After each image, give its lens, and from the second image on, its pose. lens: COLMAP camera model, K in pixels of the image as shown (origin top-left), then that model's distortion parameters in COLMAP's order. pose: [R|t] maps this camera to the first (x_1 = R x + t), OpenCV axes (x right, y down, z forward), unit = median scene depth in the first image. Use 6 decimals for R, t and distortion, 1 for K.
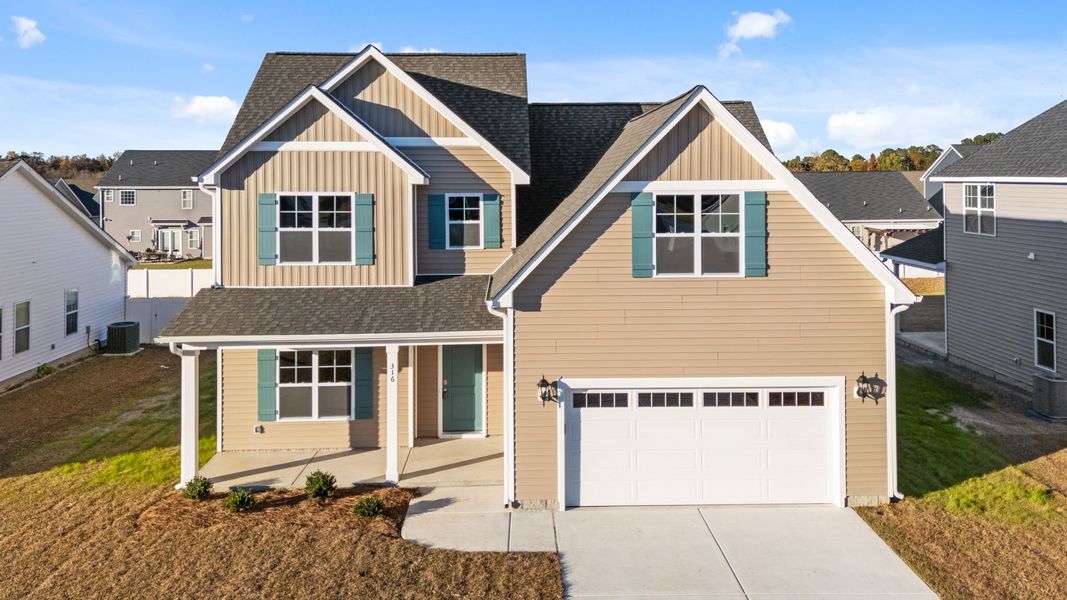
lens RADIAL K [[818.3, 0, 536.7], [0, 818.3, 175.6], [0, 0, 1]] dist [0.049622, -0.056922]
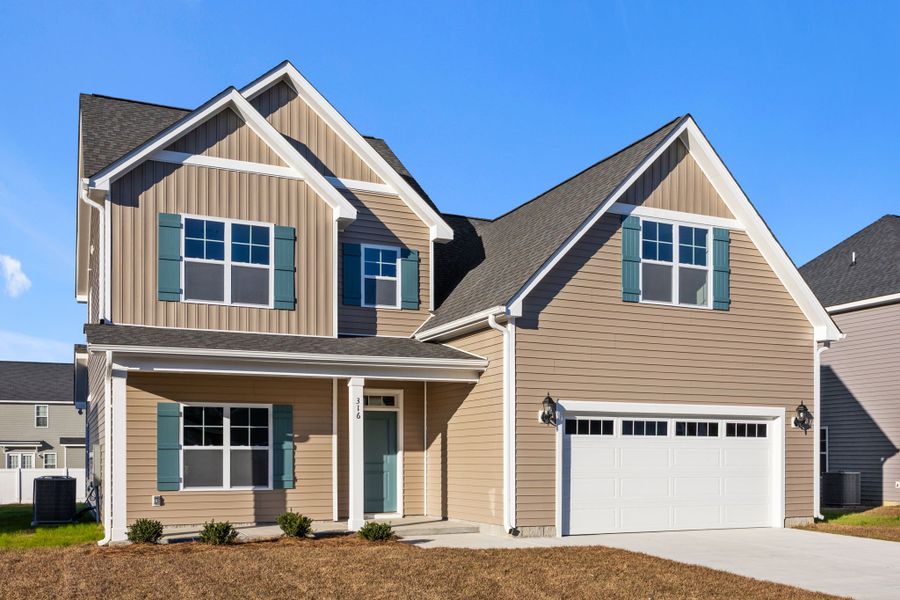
lens RADIAL K [[886.3, 0, 449.5], [0, 886.3, 468.1], [0, 0, 1]] dist [-0.038517, -0.004758]
pose [[0.925797, 0.002010, 0.378015, -0.401330], [-0.005273, 0.999957, 0.007597, 0.268086], [-0.377983, -0.009026, 0.925768, 0.078152]]
